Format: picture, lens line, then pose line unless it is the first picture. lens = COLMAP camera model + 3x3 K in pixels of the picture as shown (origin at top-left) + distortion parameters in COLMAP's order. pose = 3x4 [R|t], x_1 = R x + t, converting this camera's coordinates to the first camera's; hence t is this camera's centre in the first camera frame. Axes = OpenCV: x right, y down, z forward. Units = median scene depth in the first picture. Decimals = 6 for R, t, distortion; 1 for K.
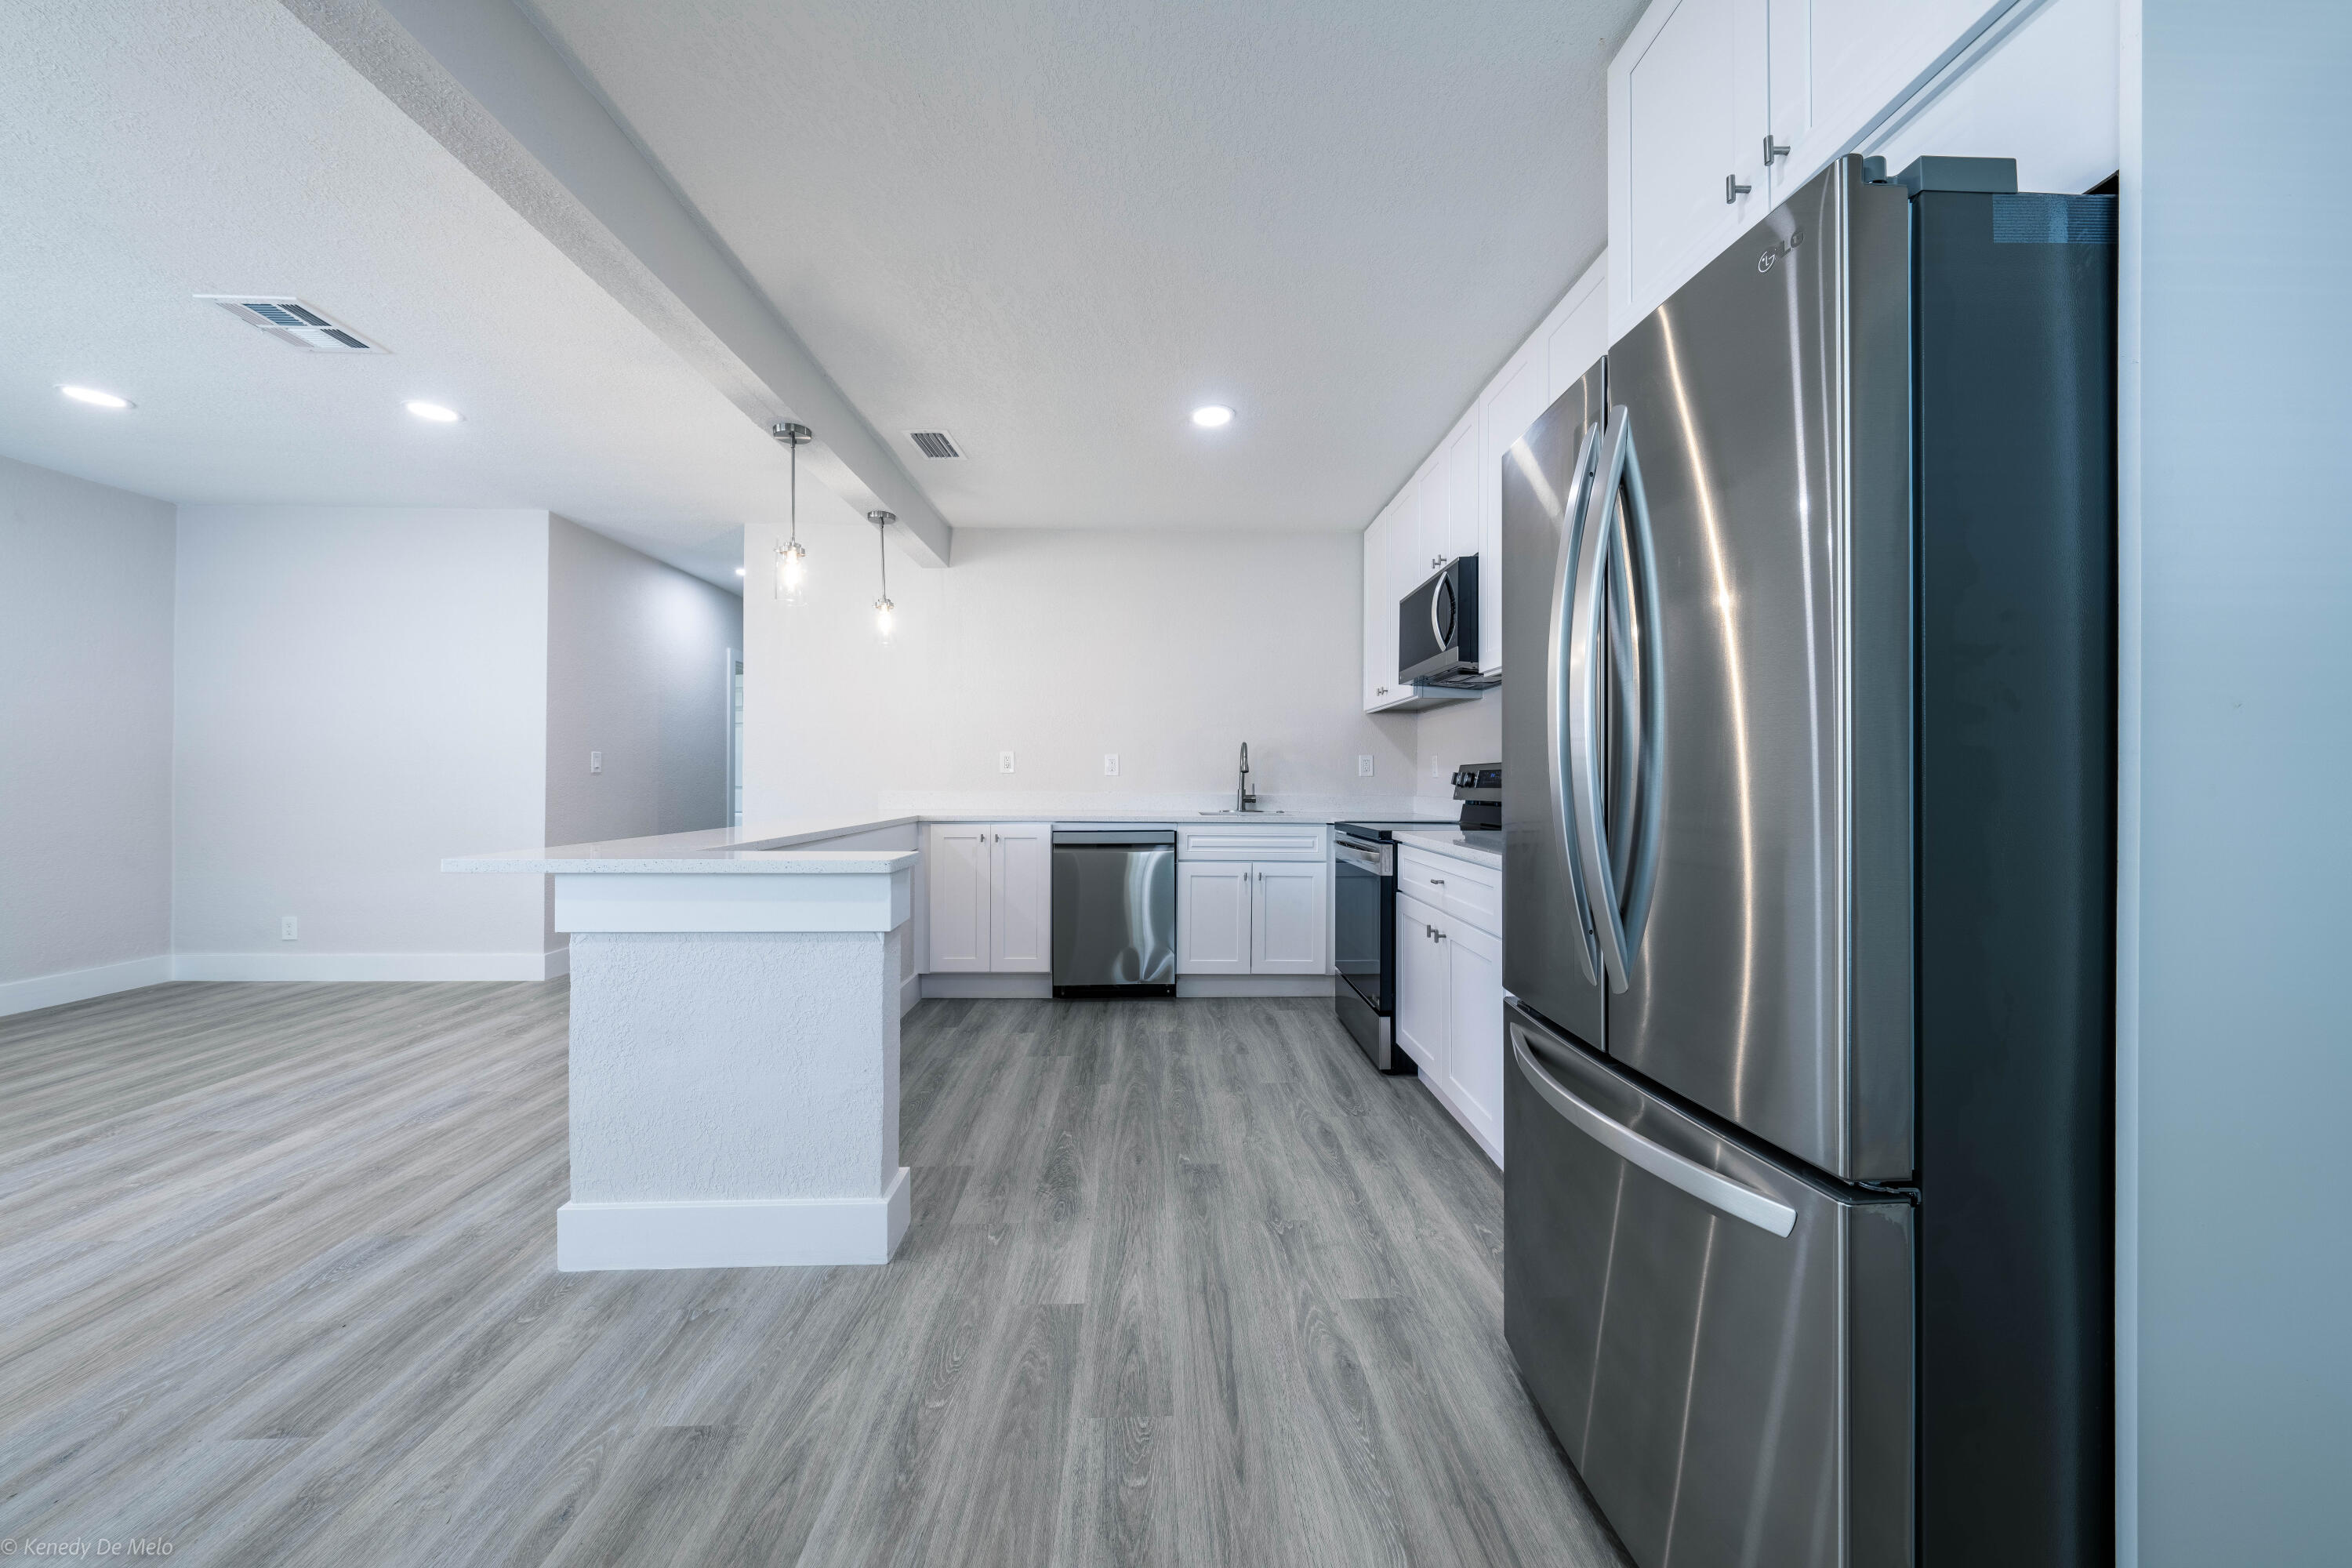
lens RADIAL K [[812.6, 0, 1176.9], [0, 812.6, 770.8], [0, 0, 1]] dist [0.002219, -0.000705]
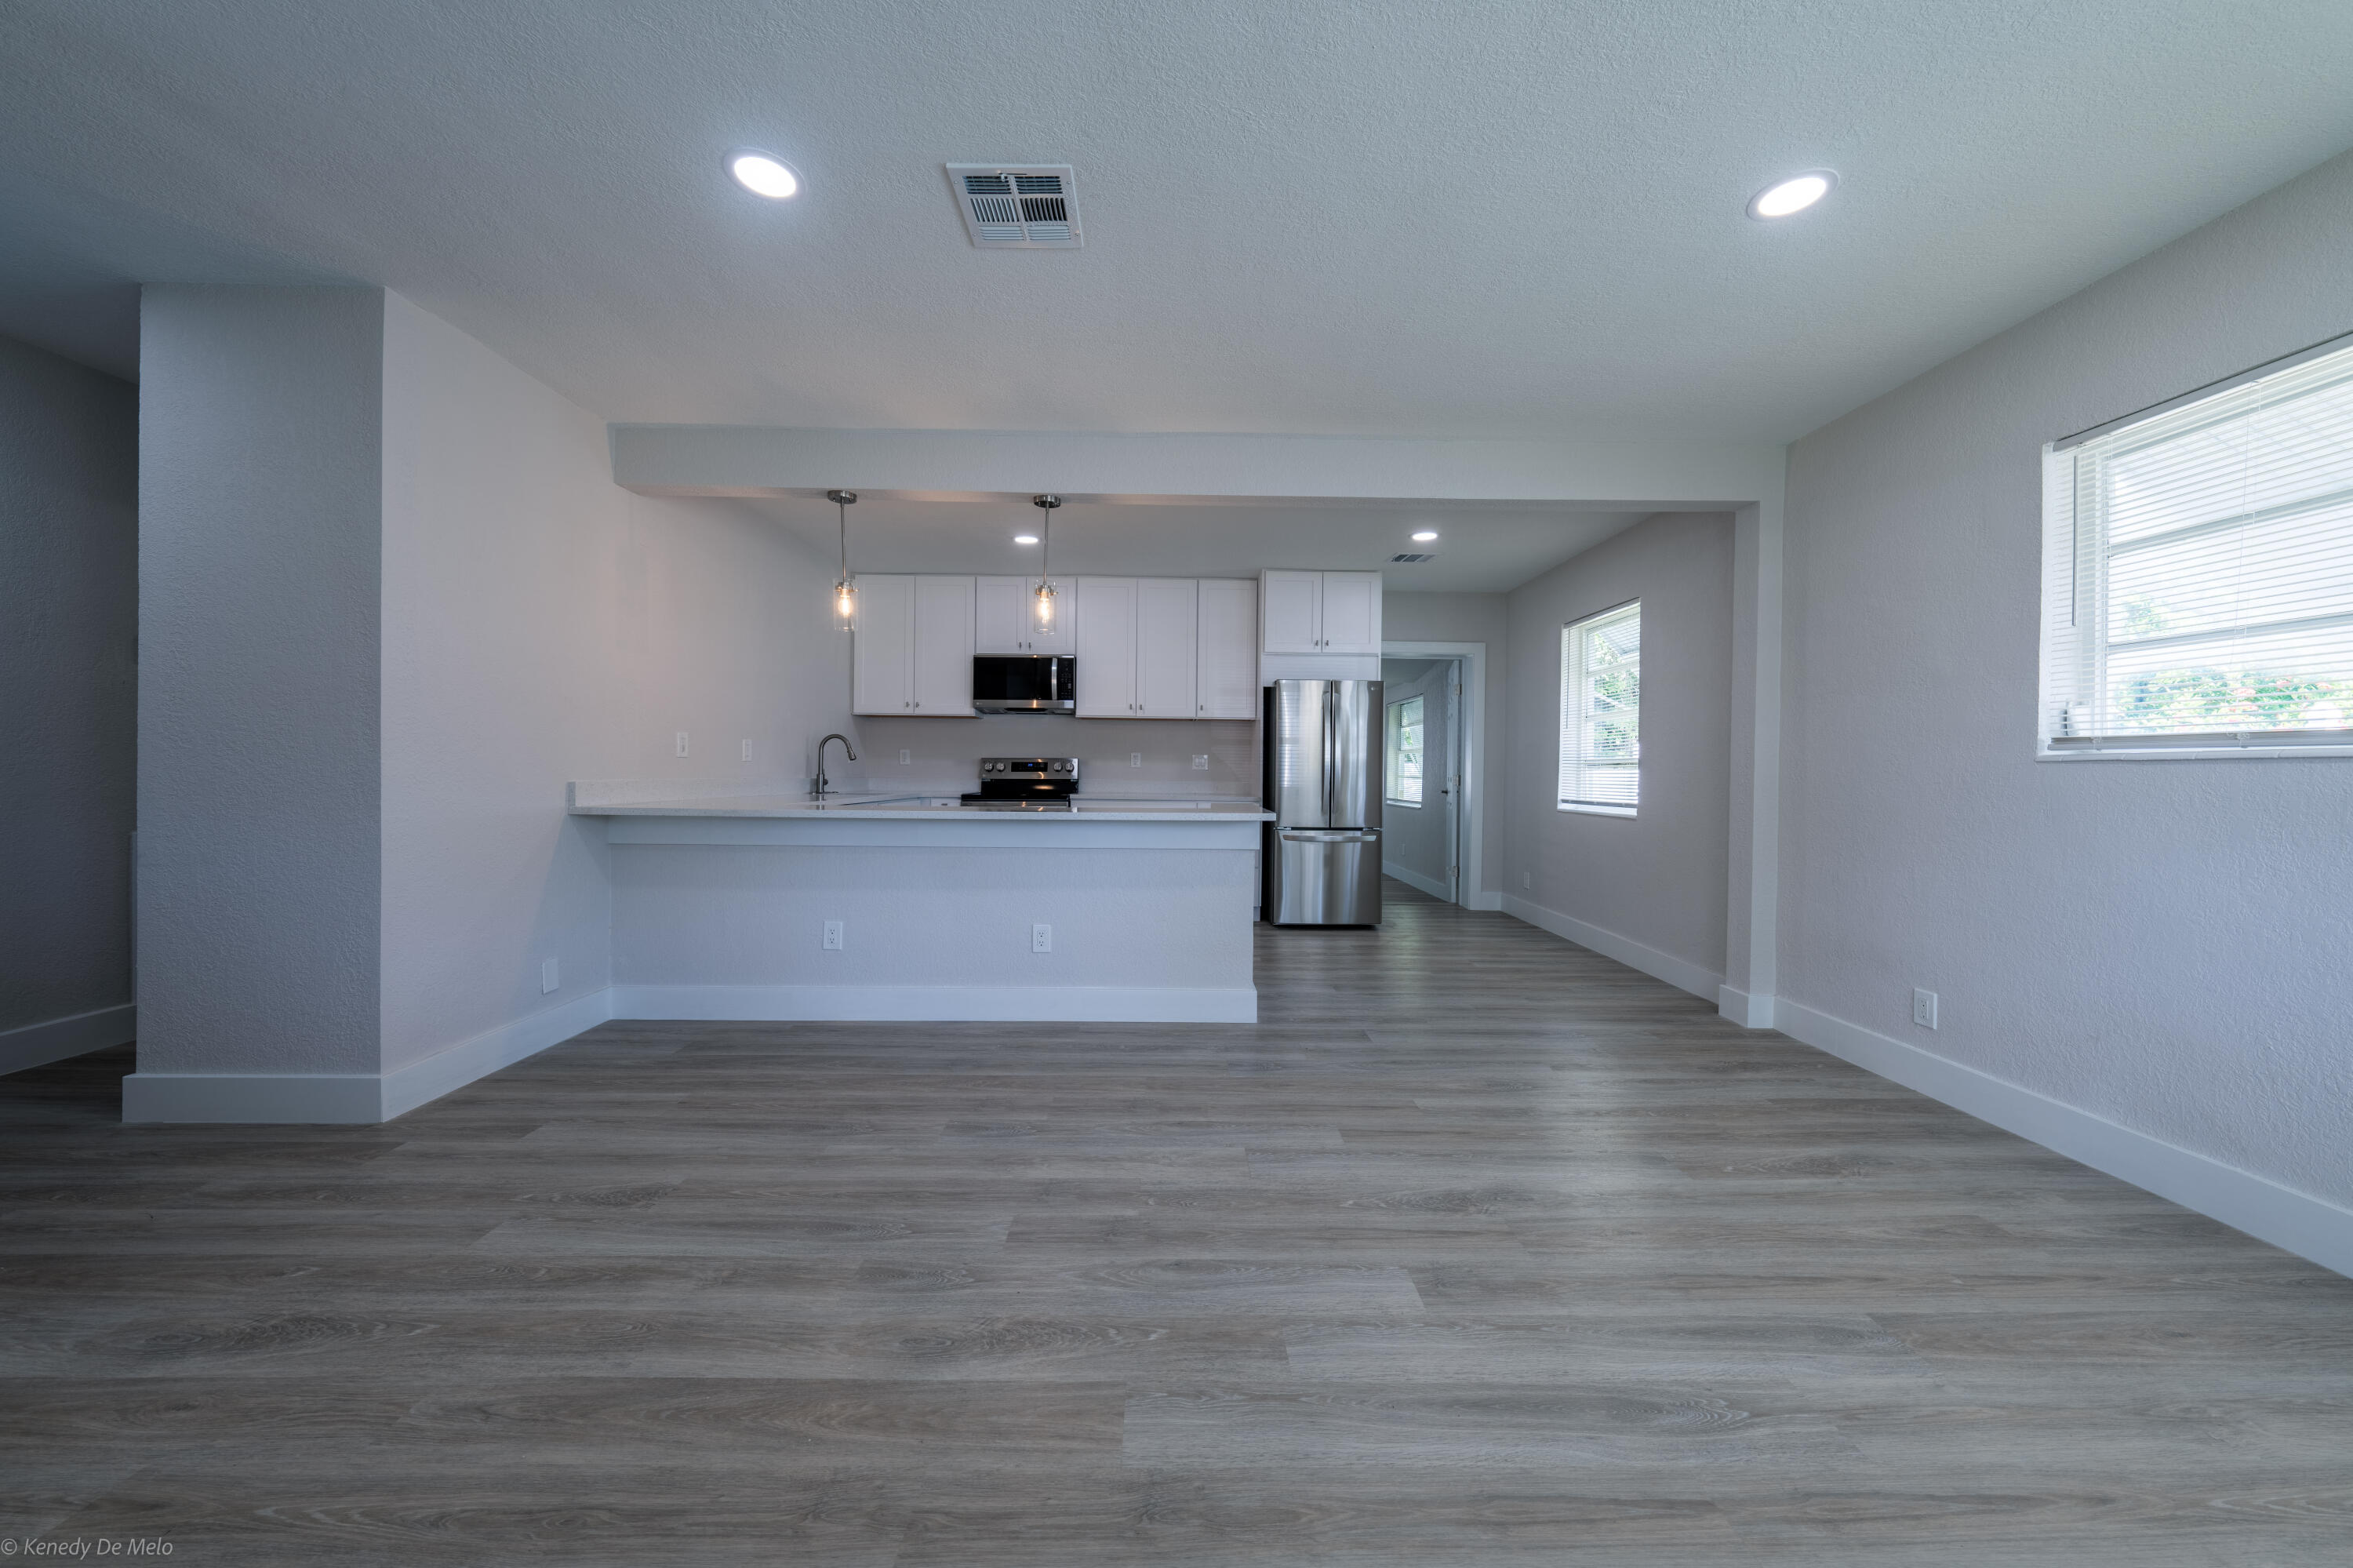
lens RADIAL K [[802.0, 0, 1176.2], [0, 802.0, 779.5], [0, 0, 1]] dist [-0.002521, 0.000499]
pose [[0.019638, -0.014782, 0.999698, -1.749877], [-0.021110, 0.999662, 0.015196, 0.004670], [-0.999584, -0.021402, 0.019319, 0.765735]]
